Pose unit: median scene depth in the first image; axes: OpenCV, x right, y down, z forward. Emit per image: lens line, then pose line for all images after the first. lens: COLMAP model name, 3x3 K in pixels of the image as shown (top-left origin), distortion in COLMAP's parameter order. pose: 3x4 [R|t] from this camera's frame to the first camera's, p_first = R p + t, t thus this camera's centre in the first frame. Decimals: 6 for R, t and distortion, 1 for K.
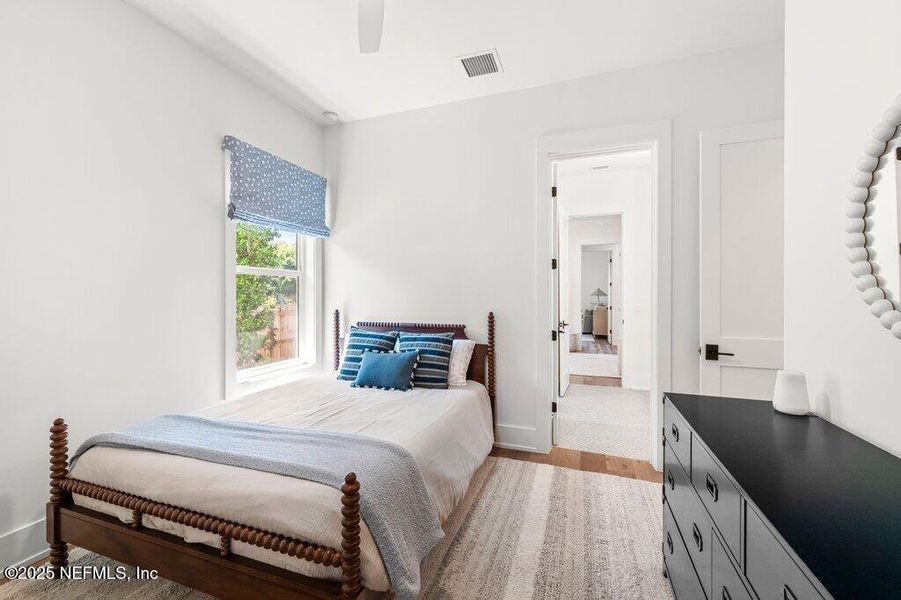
lens RADIAL K [[365.2, 0, 447.2], [0, 365.2, 300.1], [0, 0, 1]] dist [-0.004855, 0.001906]
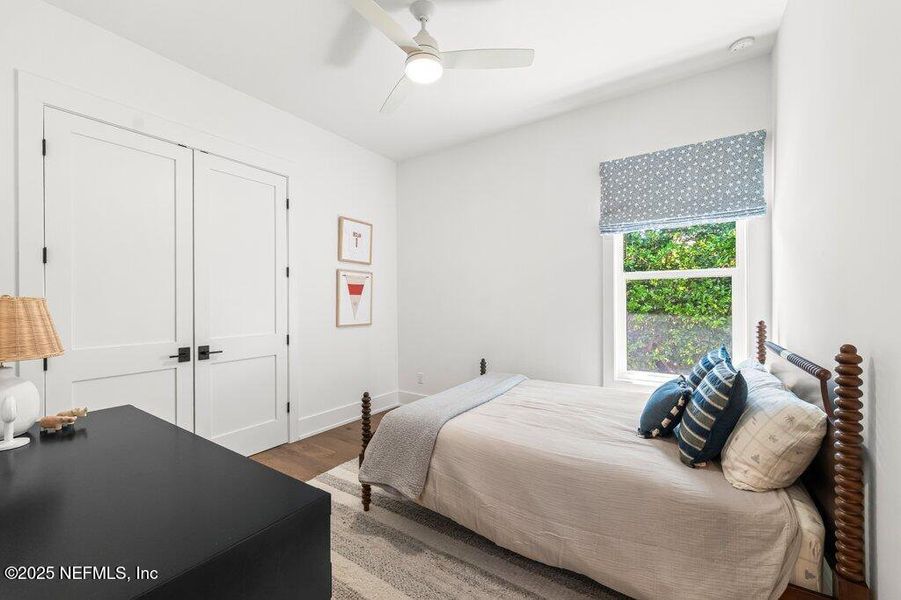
lens RADIAL K [[365.2, 0, 444.2], [0, 365.2, 298.2], [0, 0, 1]] dist [-0.004855, 0.001906]
pose [[-0.238474, 0.000045, -0.971149, 0.650288], [-0.006457, 0.999978, 0.001632, -0.016516], [0.971127, 0.006660, -0.238468, 0.785161]]
